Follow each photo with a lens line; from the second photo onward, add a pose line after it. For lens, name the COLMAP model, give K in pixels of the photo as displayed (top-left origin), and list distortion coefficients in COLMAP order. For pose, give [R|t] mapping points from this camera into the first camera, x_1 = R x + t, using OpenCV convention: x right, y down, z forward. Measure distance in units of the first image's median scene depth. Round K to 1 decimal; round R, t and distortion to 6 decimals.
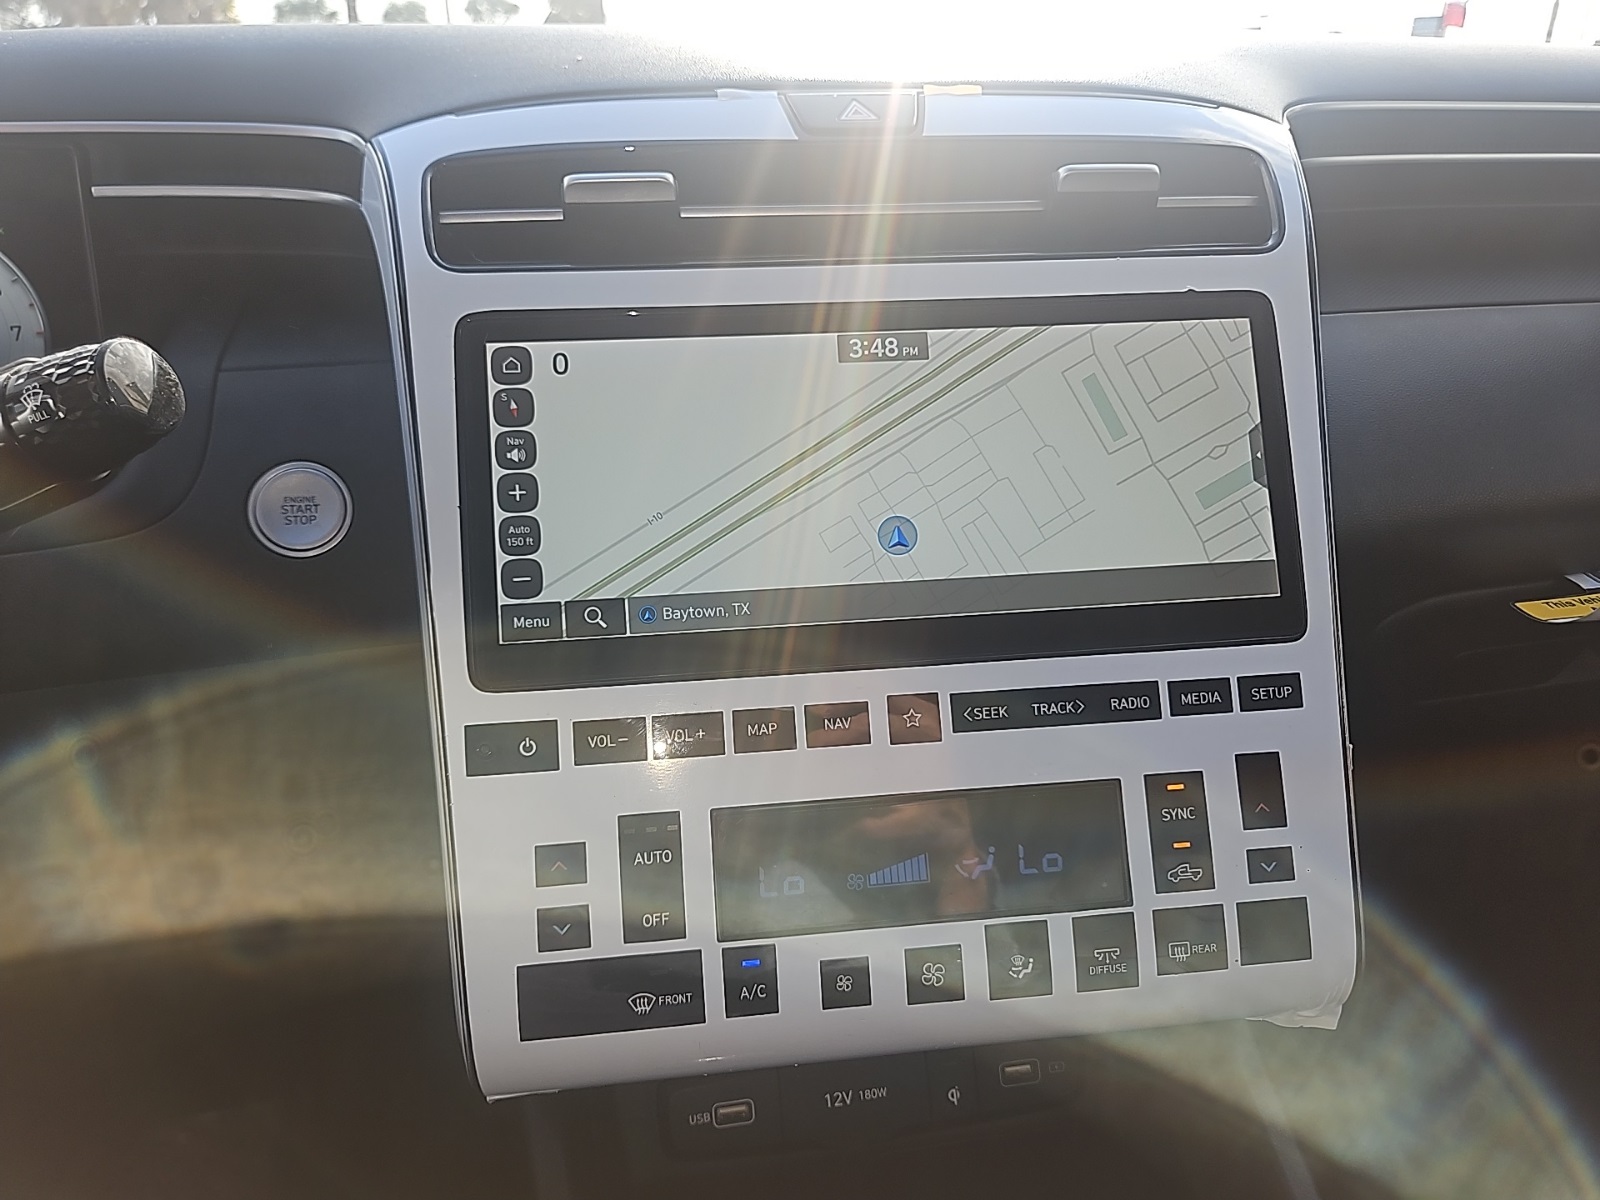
lens RADIAL K [[1092.6, 0, 821.9], [0, 1092.6, 603.4], [0, 0, 1]] dist [0.002829, -0.004278]
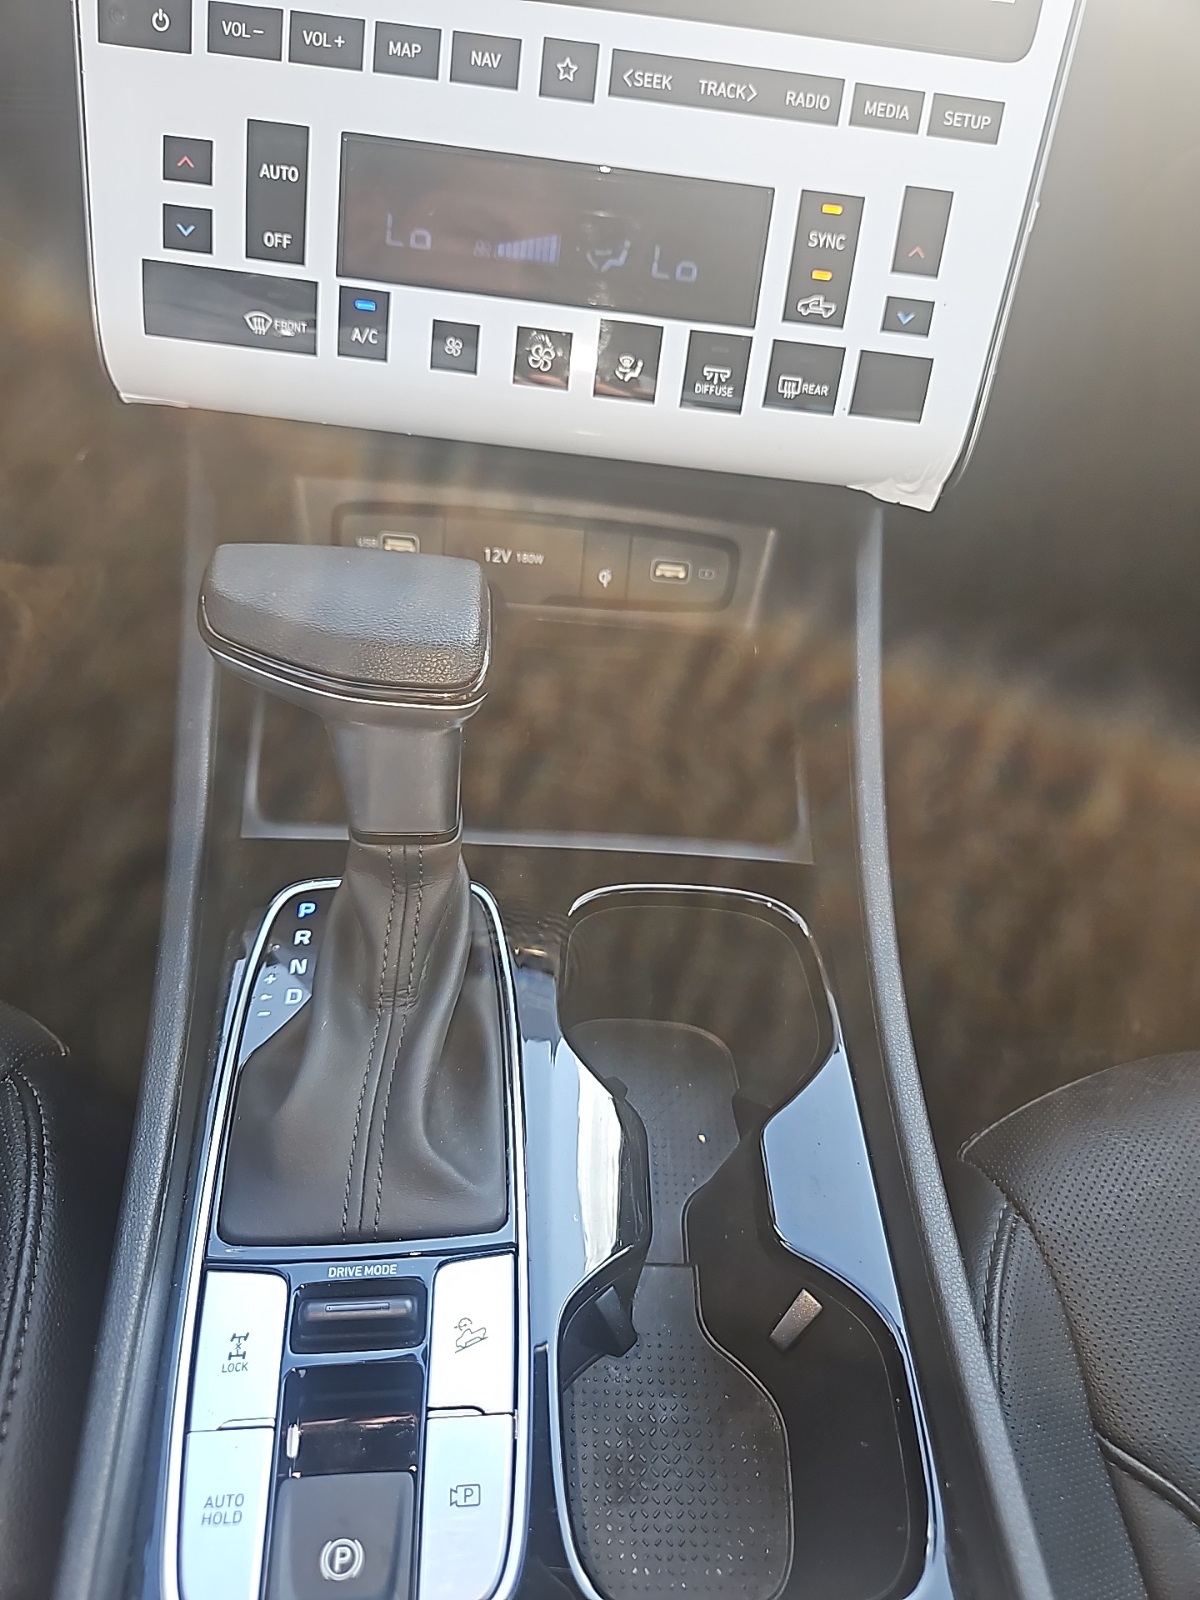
lens RADIAL K [[1092.6, 0, 600.0], [0, 1092.6, 800.0], [0, 0, 1]] dist [0.002829, -0.004278]
pose [[0.976620, 0.208884, -0.050793, 0.285120], [-0.170560, 0.896740, 0.408371, 0.276009], [0.130850, -0.390160, 0.911402, -0.082221]]
